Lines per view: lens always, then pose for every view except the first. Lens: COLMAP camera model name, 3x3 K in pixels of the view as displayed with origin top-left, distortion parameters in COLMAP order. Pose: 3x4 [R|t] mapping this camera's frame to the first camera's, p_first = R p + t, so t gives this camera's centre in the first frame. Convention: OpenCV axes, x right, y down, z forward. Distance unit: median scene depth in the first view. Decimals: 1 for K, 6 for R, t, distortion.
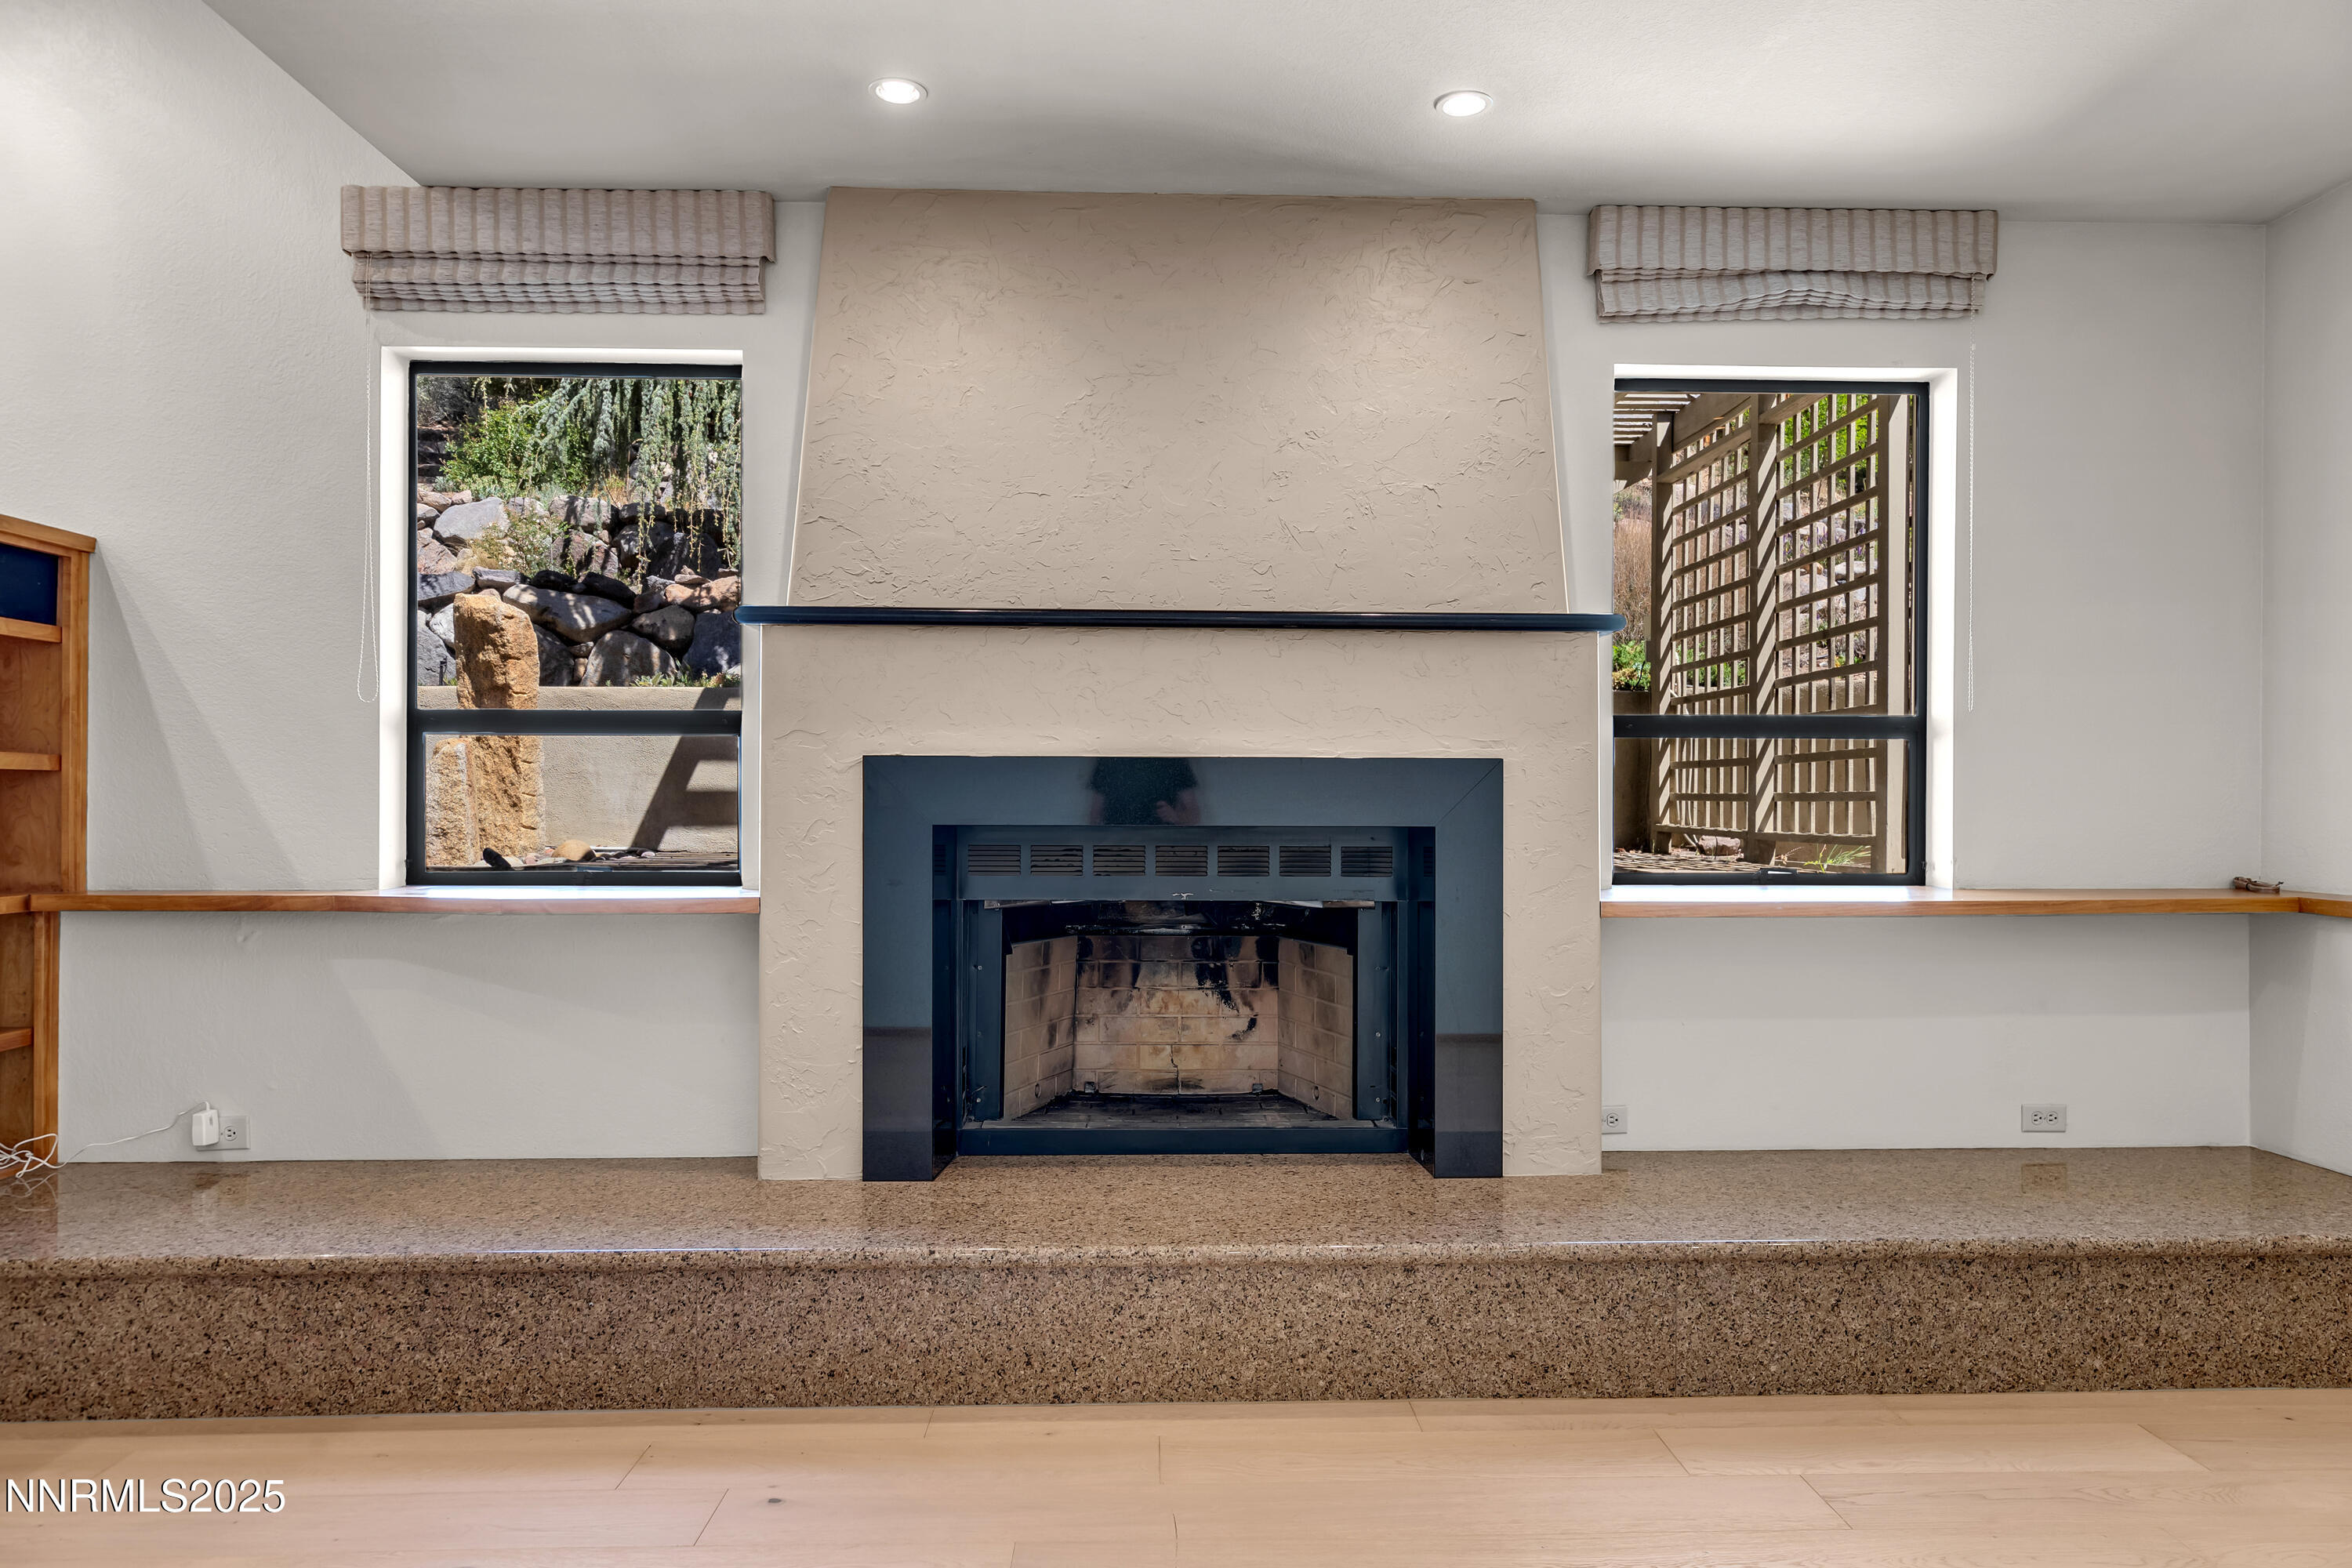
lens RADIAL K [[1520.4, 0, 1205.5], [0, 1520.4, 803.1], [0, 0, 1]] dist [0.003012, -0.000937]
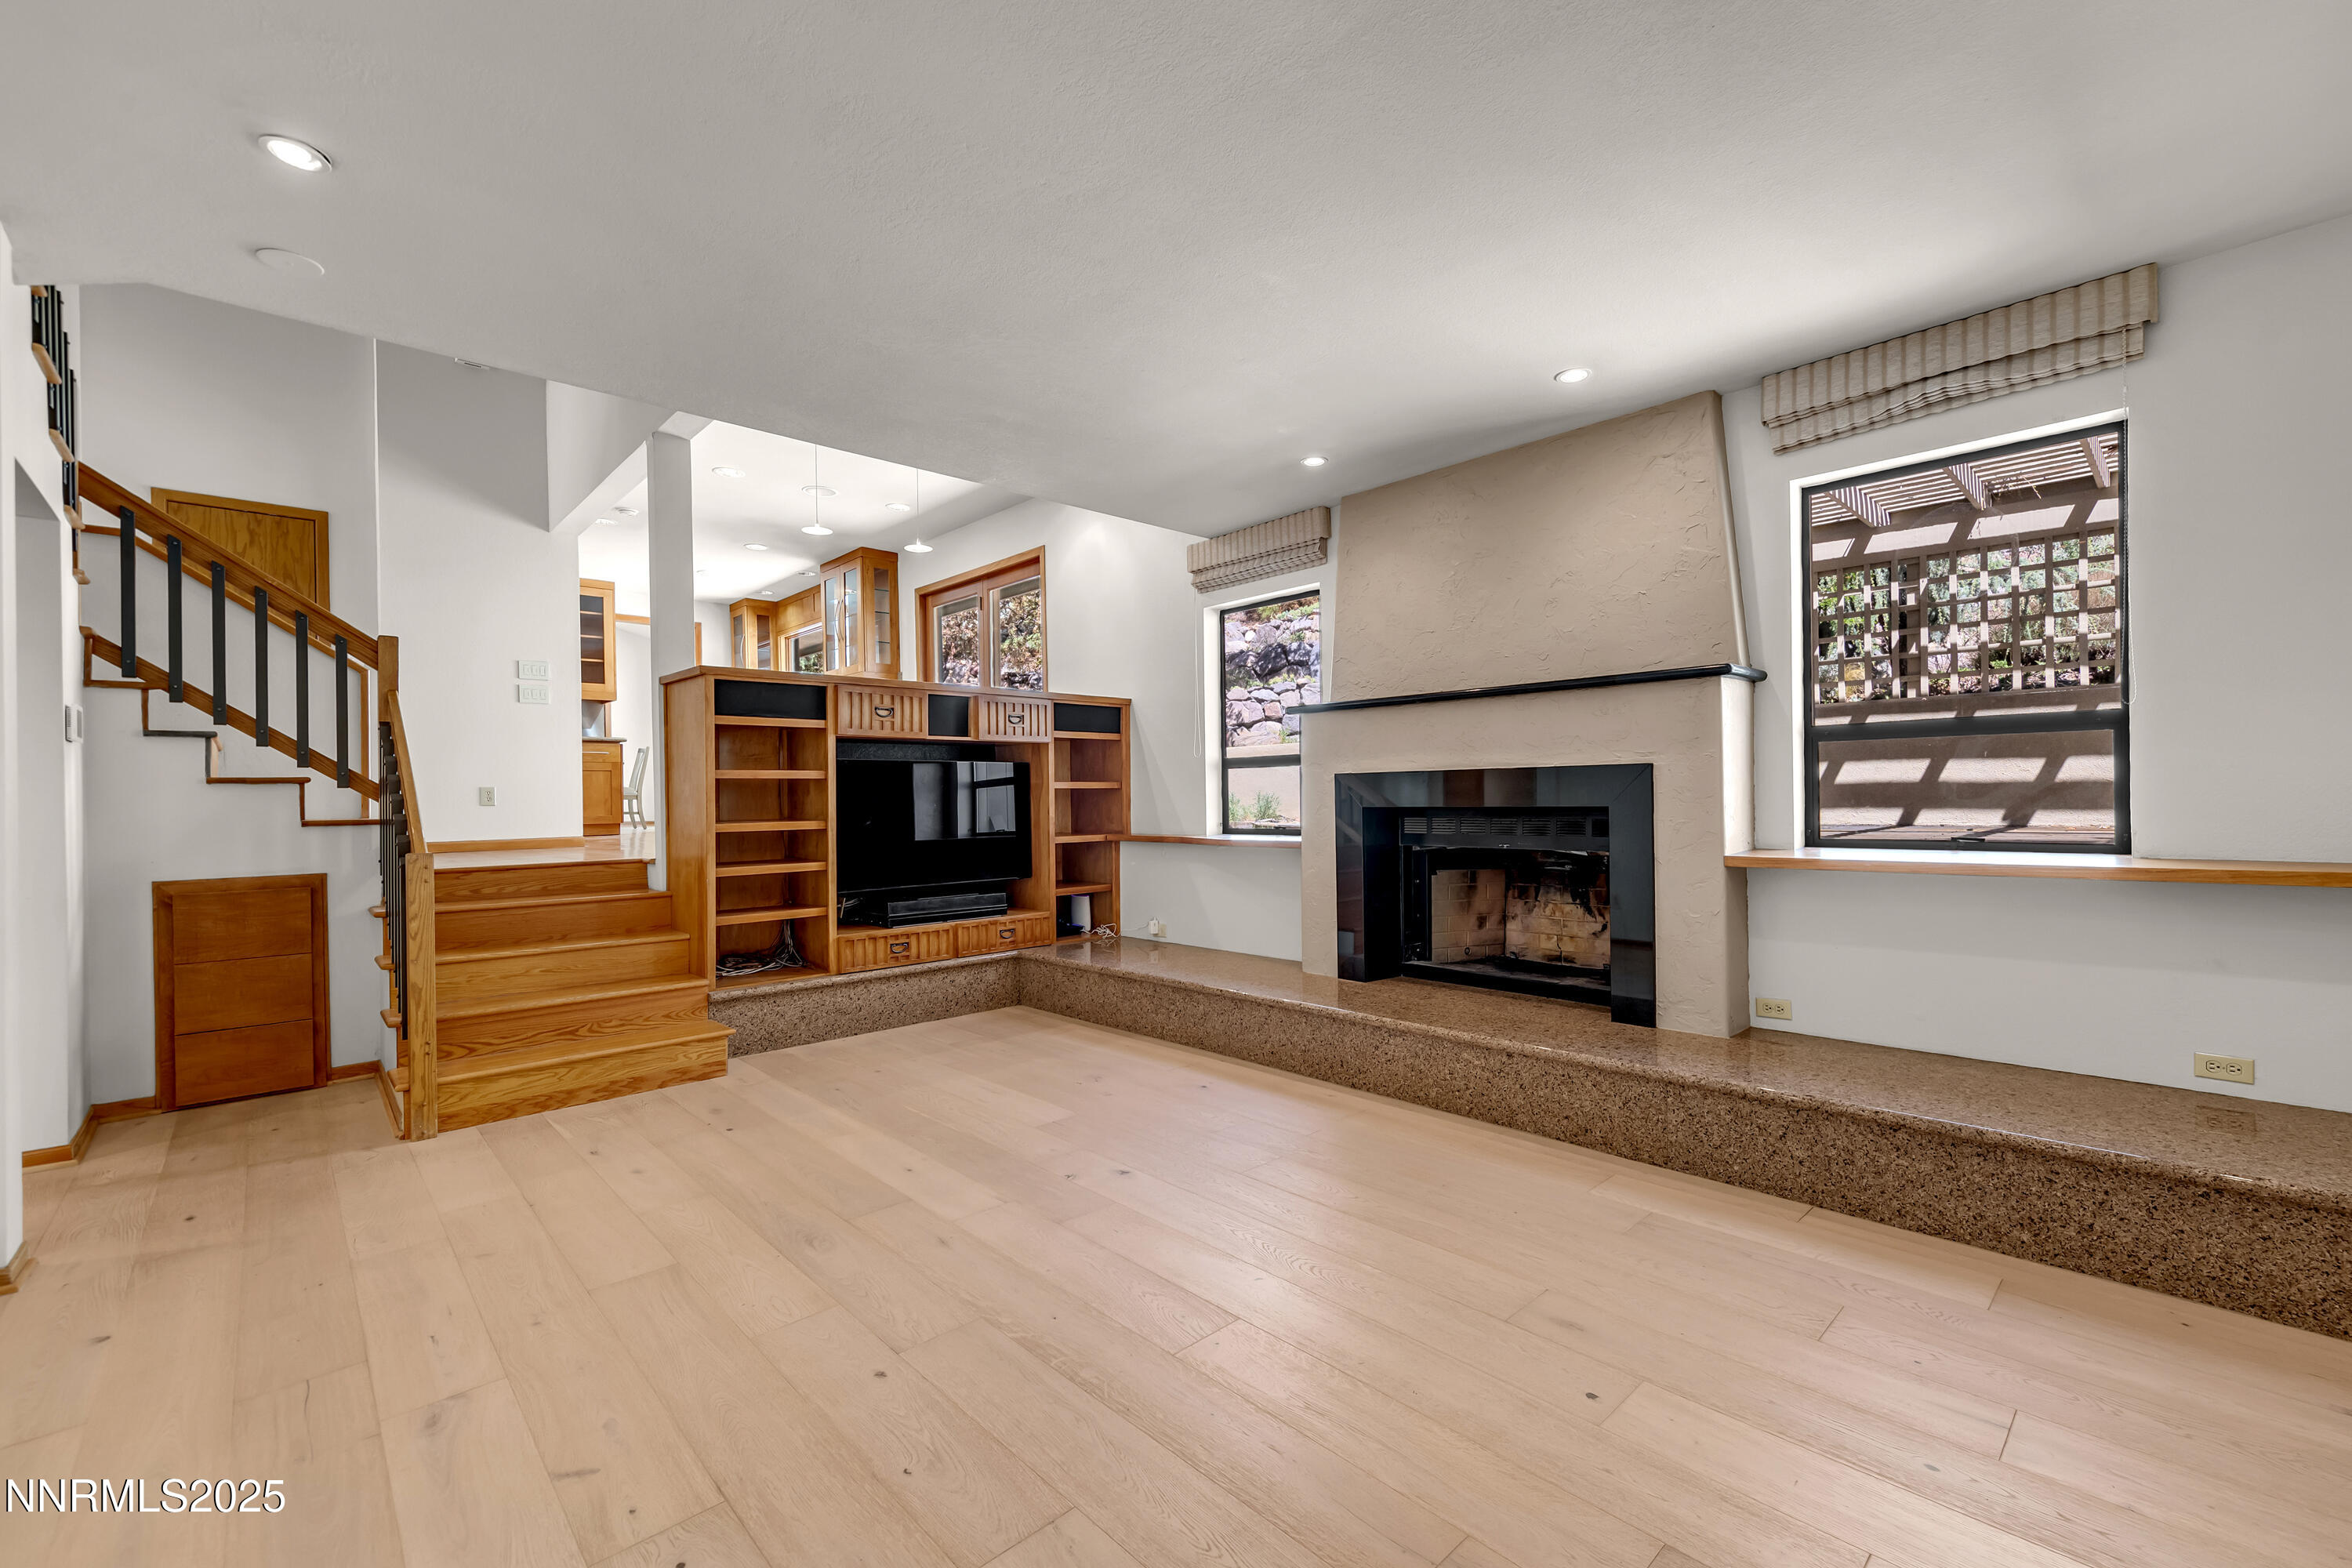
lens RADIAL K [[983.6, 0, 1207.3], [0, 983.6, 792.5], [0, 0, 1]] dist [0.003859, -0.000651]
pose [[0.664196, -0.016426, -0.747378, 0.628832], [0.016498, 0.999837, -0.007312, 0.000964], [0.747377, -0.007474, 0.664358, -0.023714]]
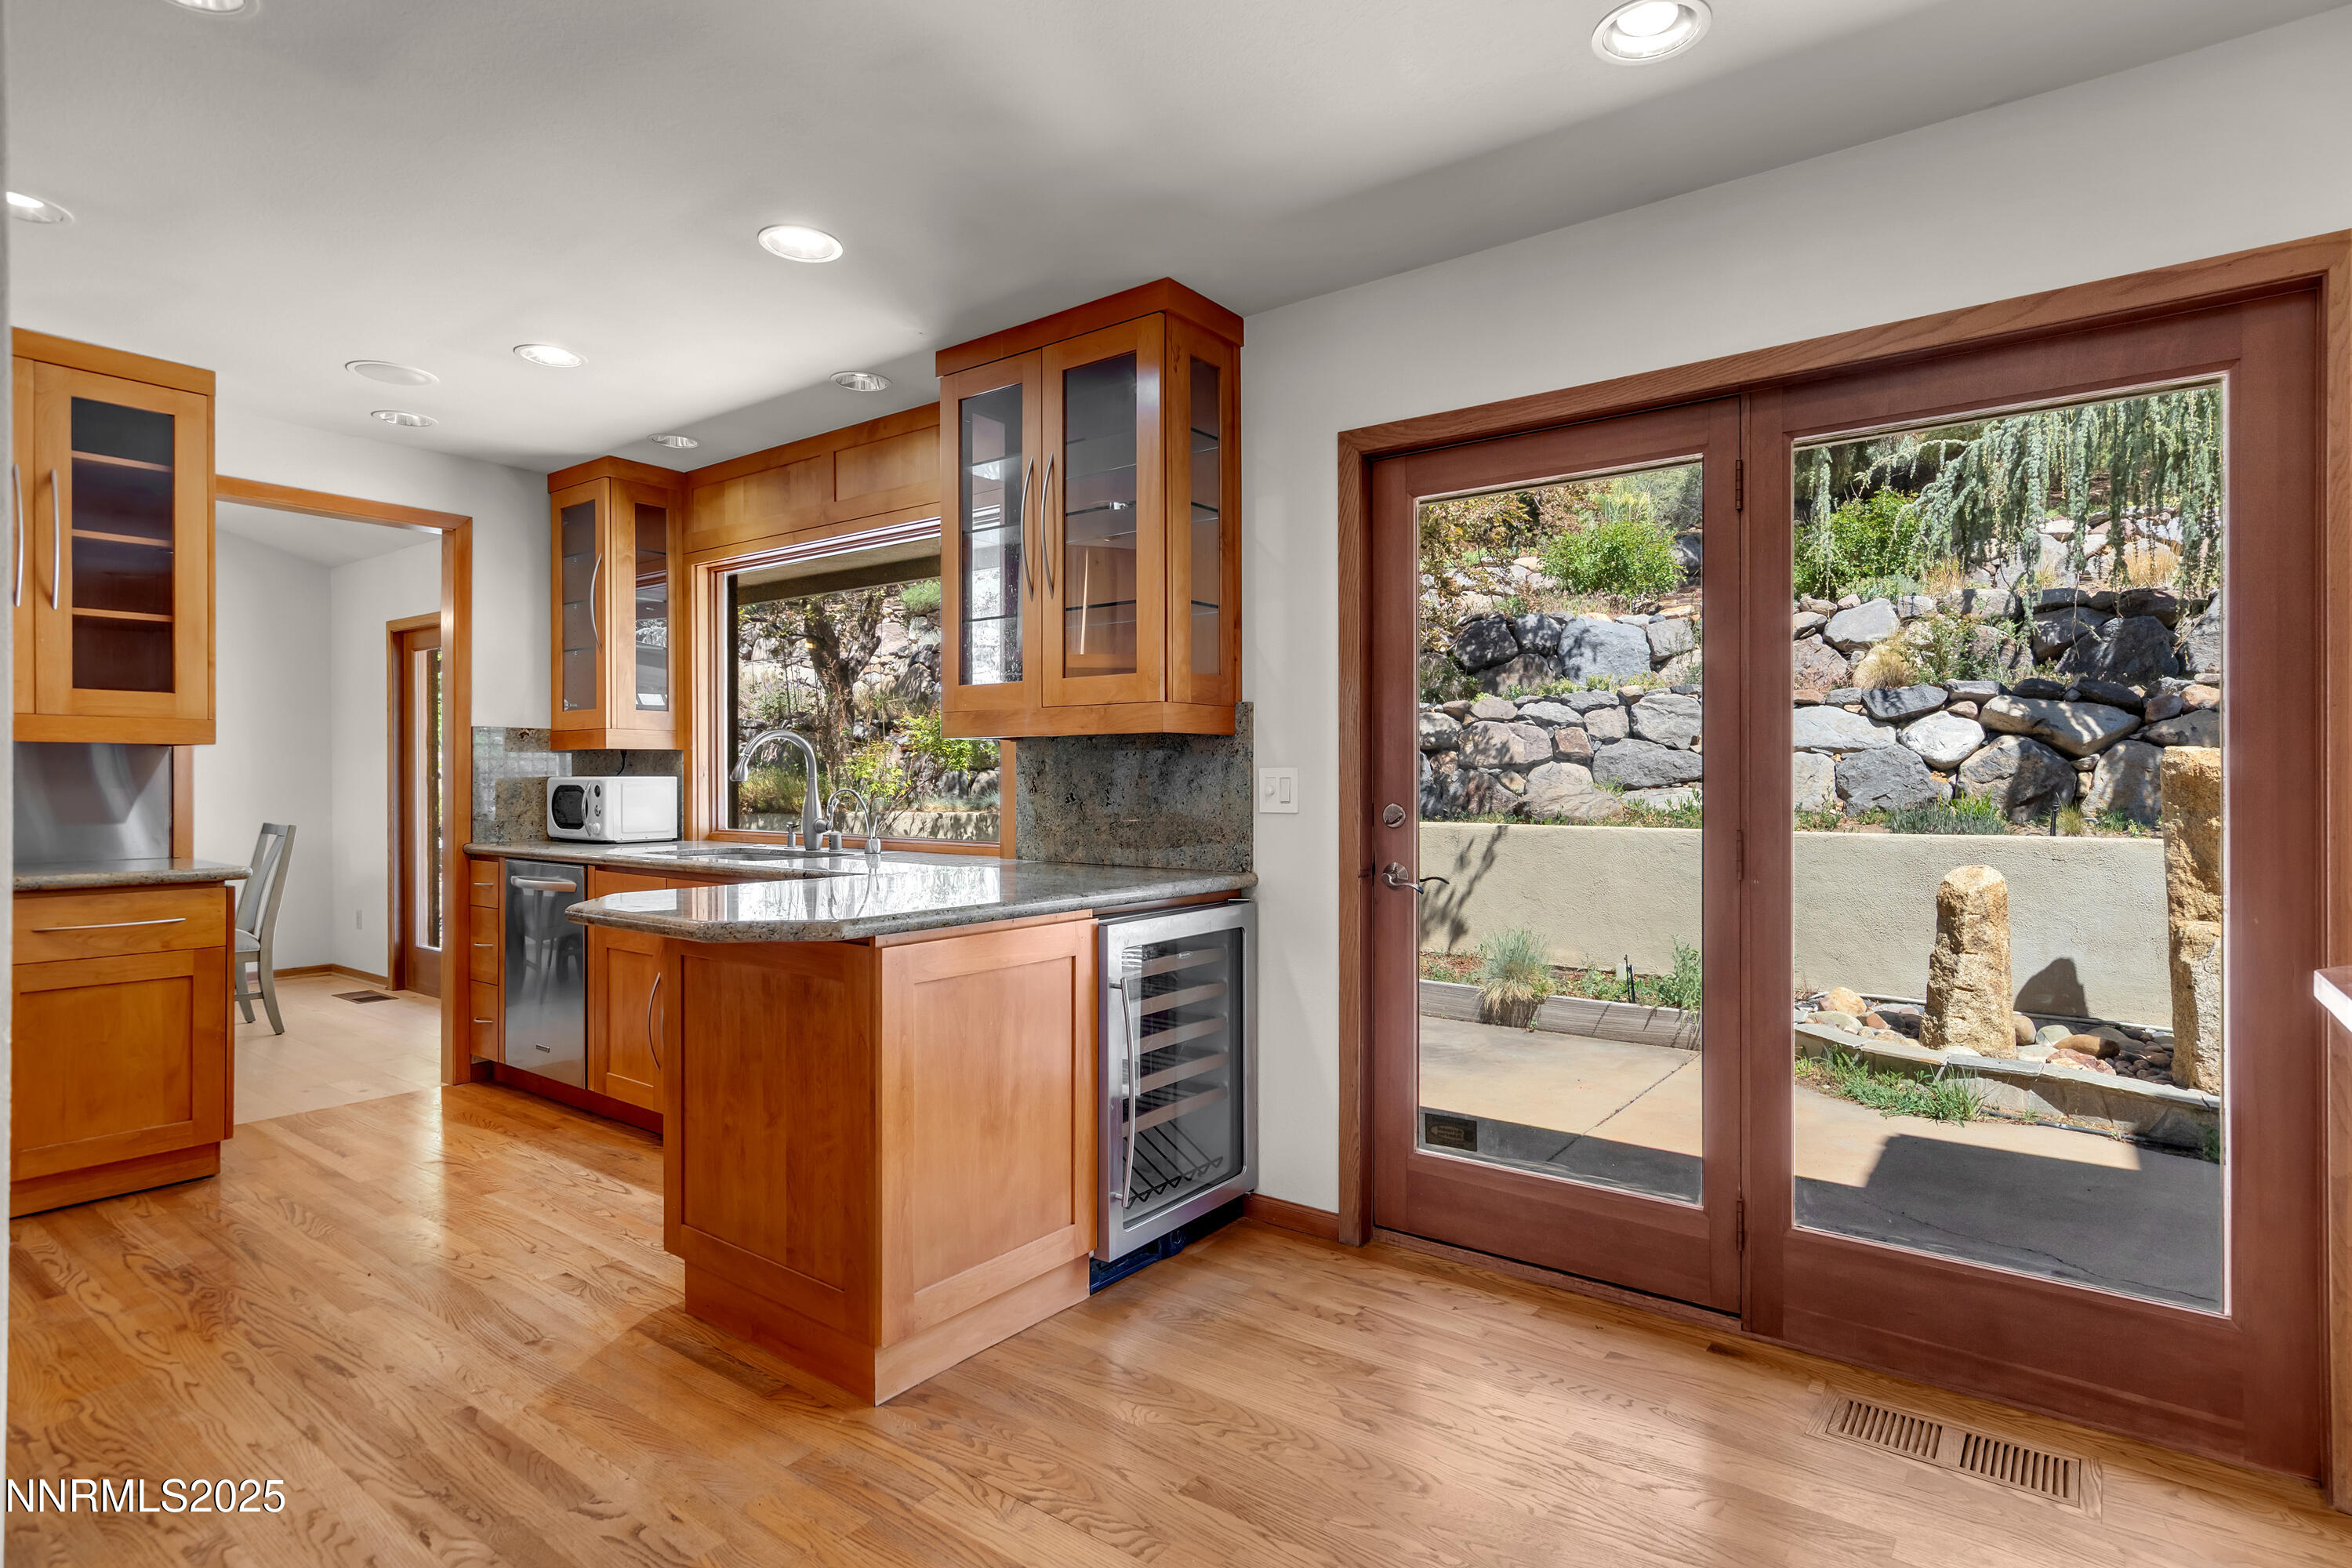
lens RADIAL K [[1166.2, 0, 1184.2], [0, 1166.2, 779.5], [0, 0, 1]] dist [0.004551, -0.000762]
pose [[0.774525, 0.001492, -0.632541, -1.091264], [-0.001589, 0.999999, 0.000413, -0.257205], [0.632541, 0.000685, 0.774527, 0.293396]]
